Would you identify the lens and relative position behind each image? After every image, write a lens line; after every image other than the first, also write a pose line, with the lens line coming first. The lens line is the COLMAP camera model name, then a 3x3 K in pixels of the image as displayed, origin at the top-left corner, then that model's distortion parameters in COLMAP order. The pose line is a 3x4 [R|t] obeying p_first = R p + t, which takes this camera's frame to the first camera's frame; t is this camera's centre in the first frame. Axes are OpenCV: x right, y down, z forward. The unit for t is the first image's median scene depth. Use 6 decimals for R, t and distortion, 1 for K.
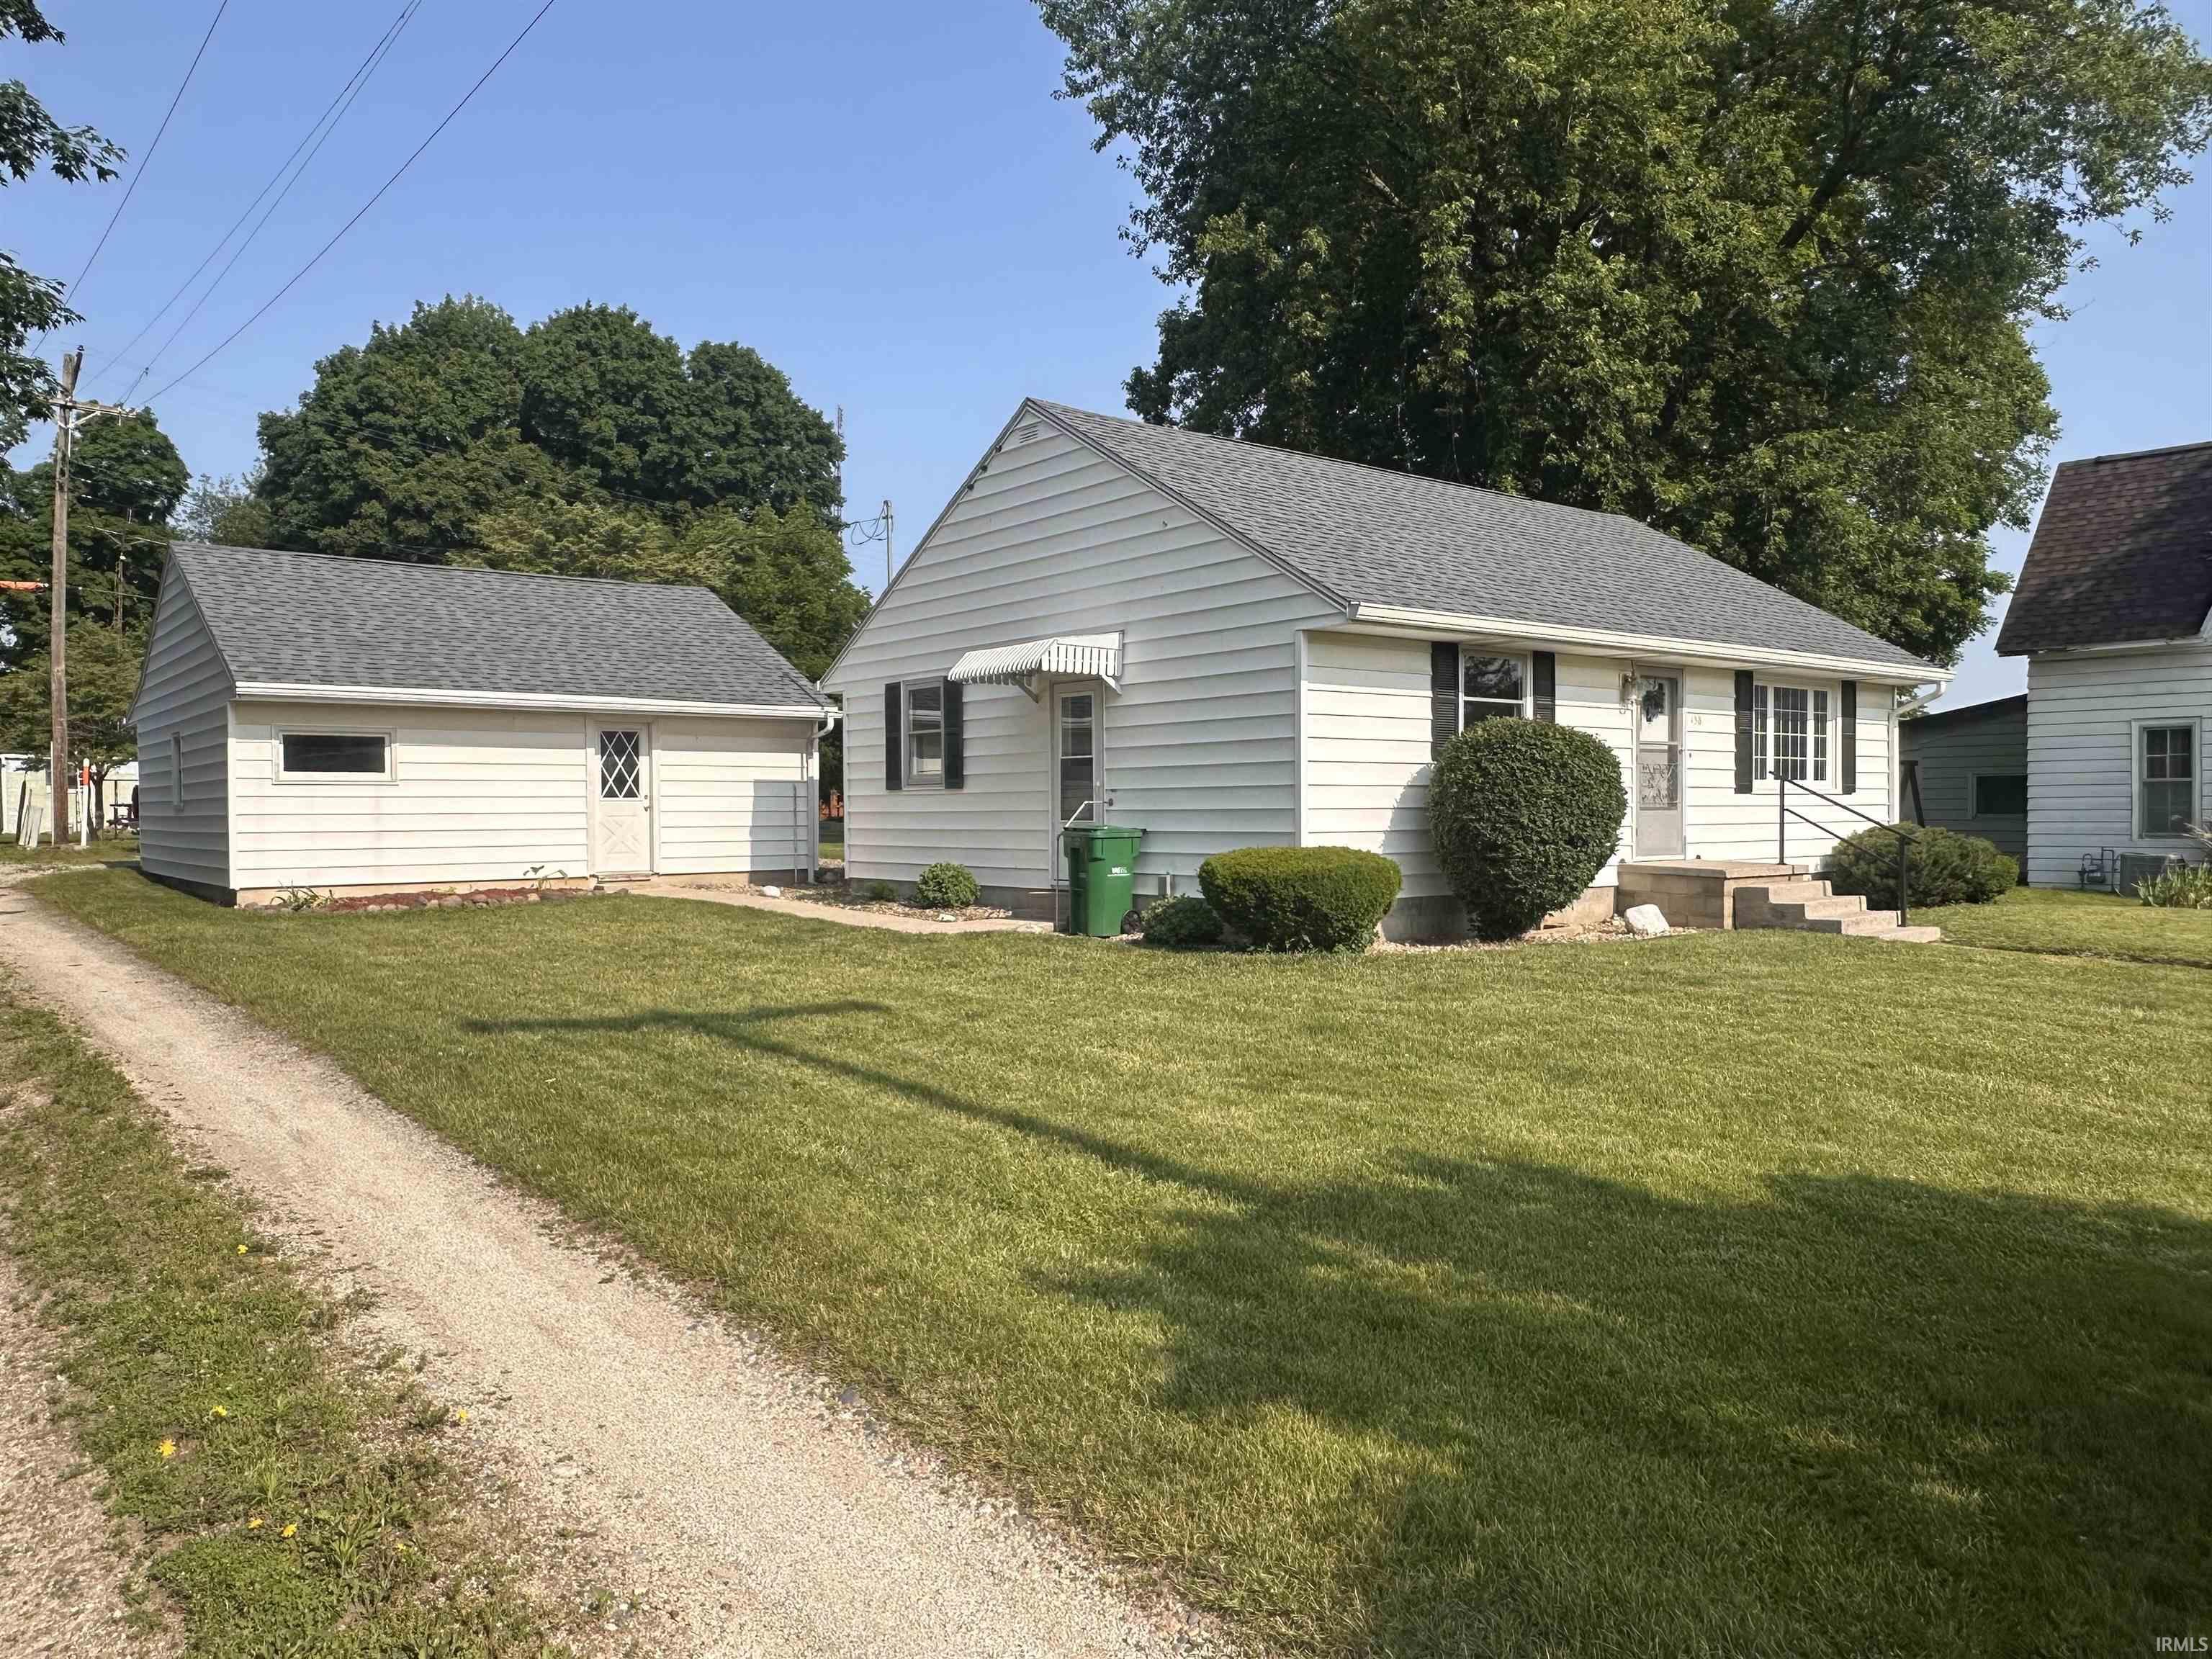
lens RADIAL K [[1534.0, 0, 1109.1], [0, 1534.0, 840.9], [0, 0, 1]] dist [0.012105, -0.019554]
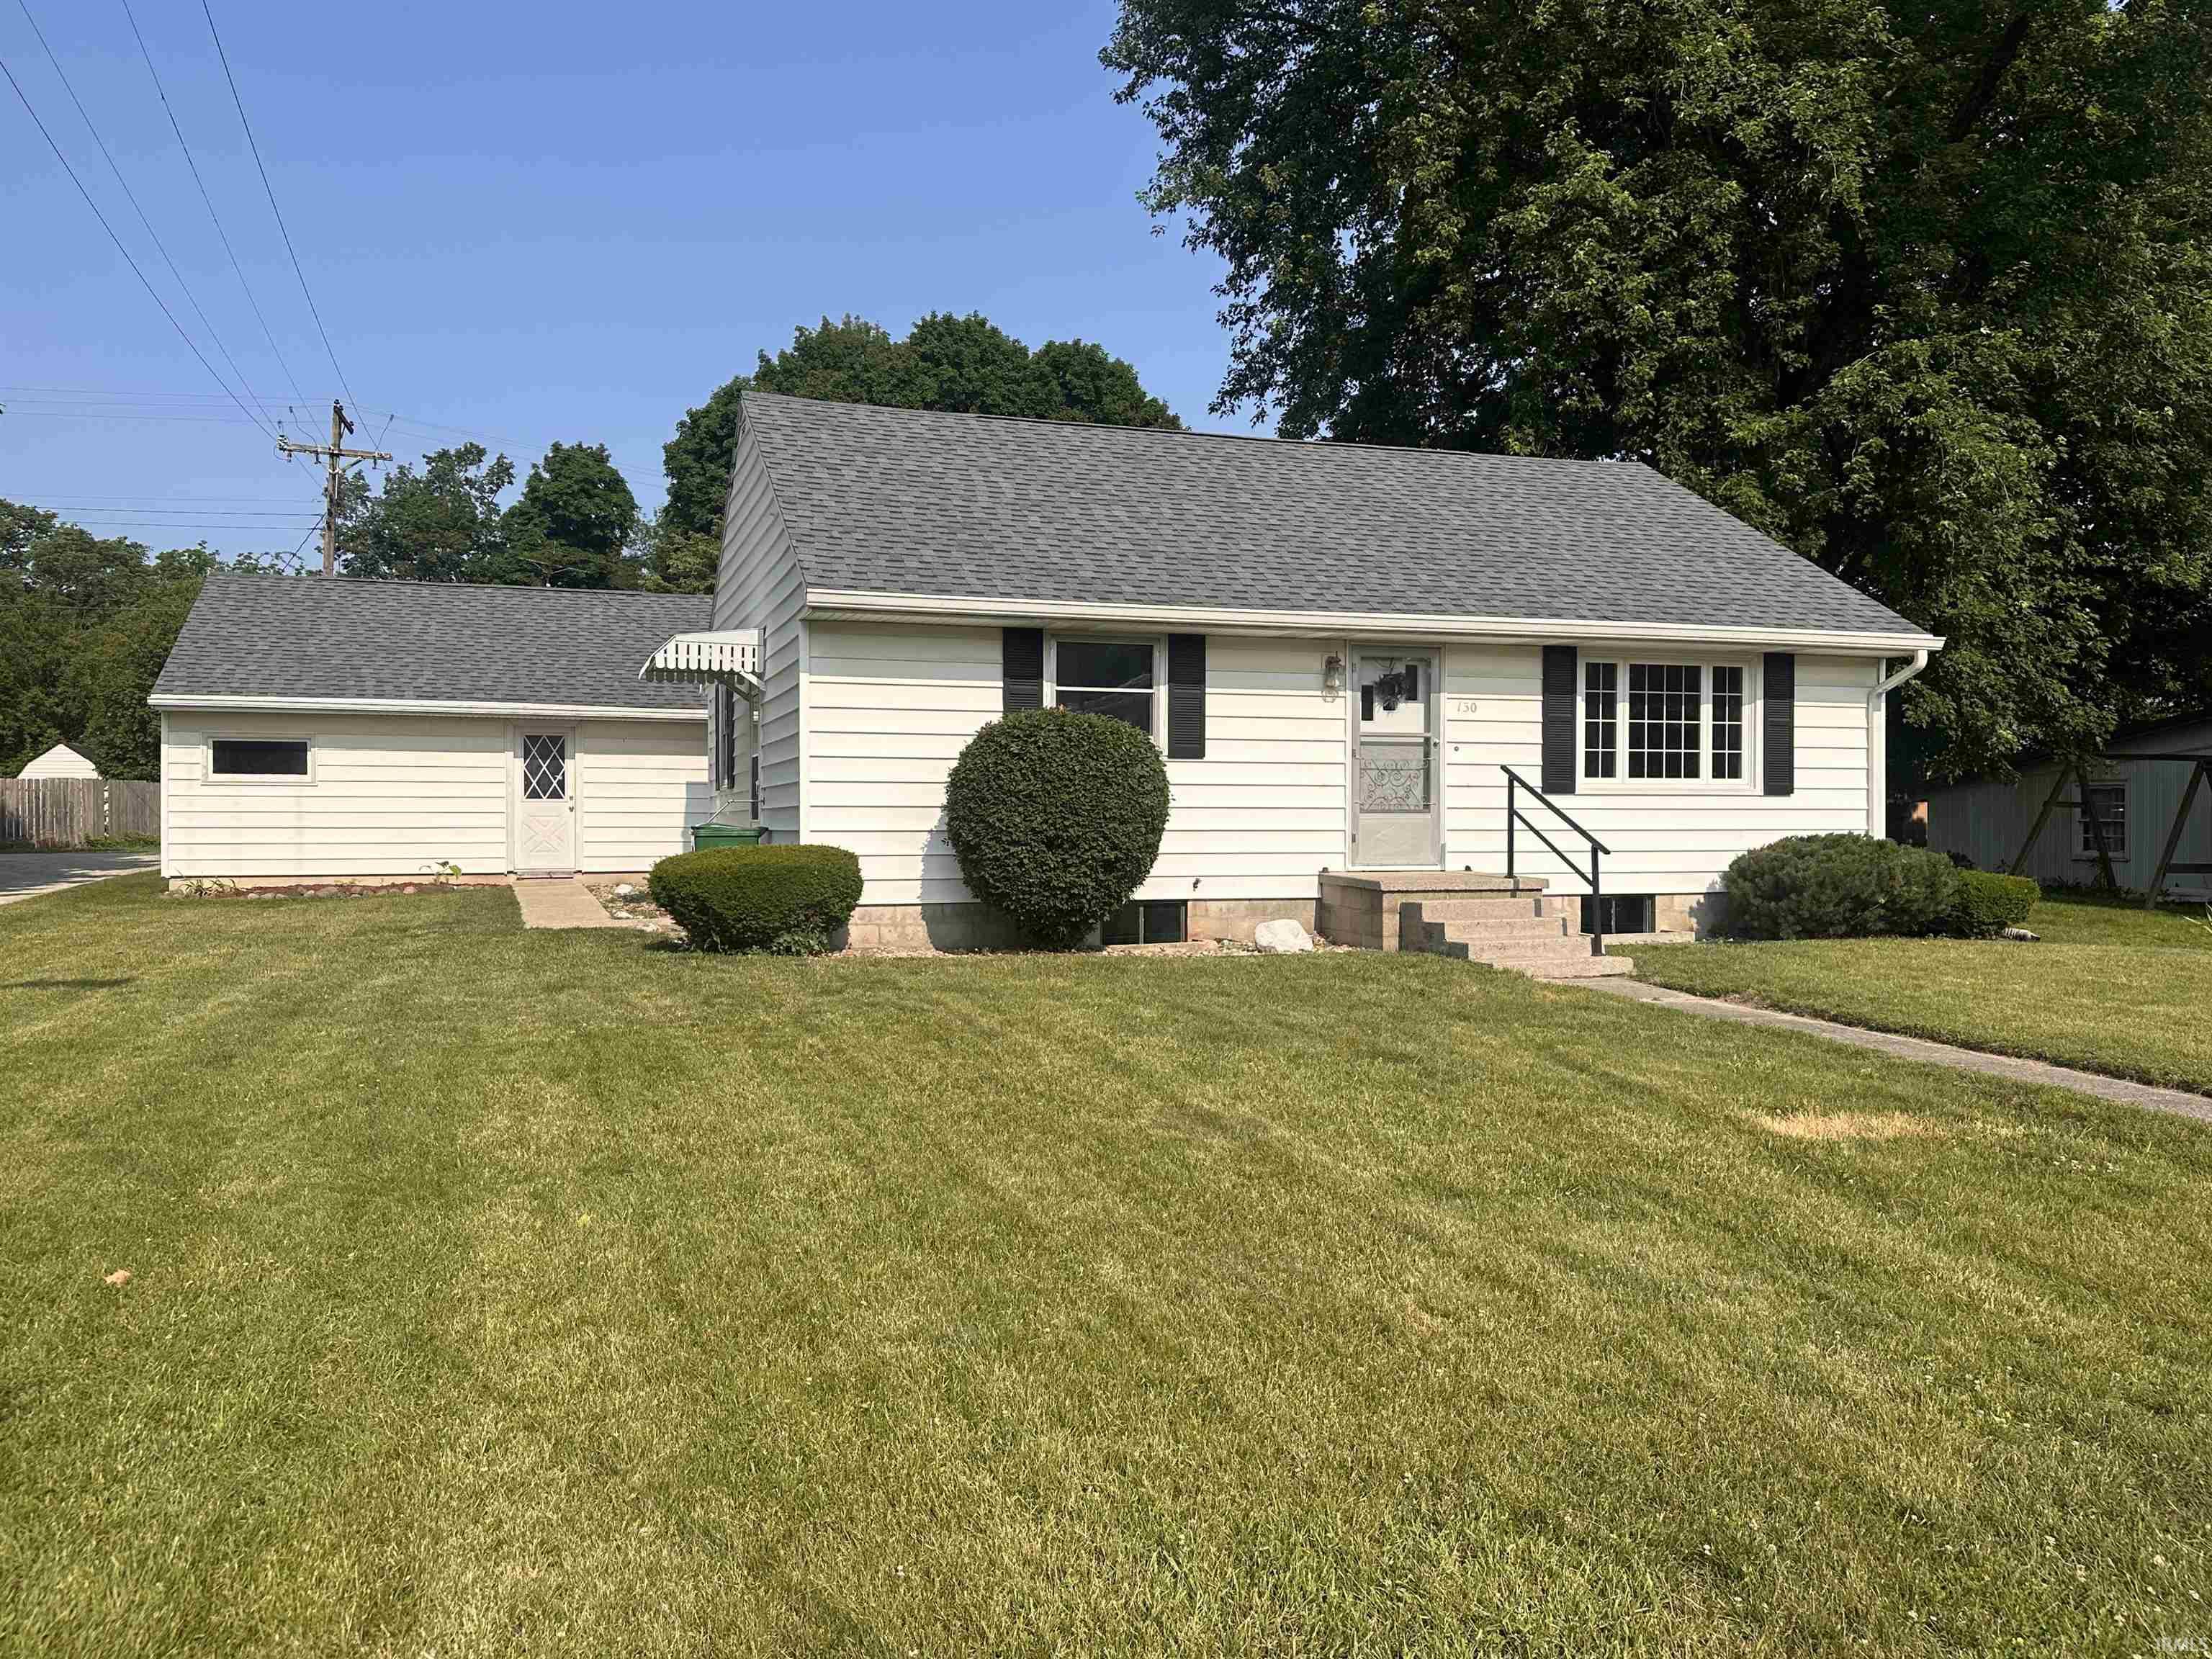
lens RADIAL K [[1641.4, 0, 1106.9], [0, 1641.4, 831.4], [0, 0, 1]] dist [0.075322, -0.001643]
pose [[0.940577, 0.007667, -0.339494, 0.449701], [-0.012245, 0.999861, -0.011344, 0.002657], [0.339360, 0.014827, 0.940540, 0.066992]]
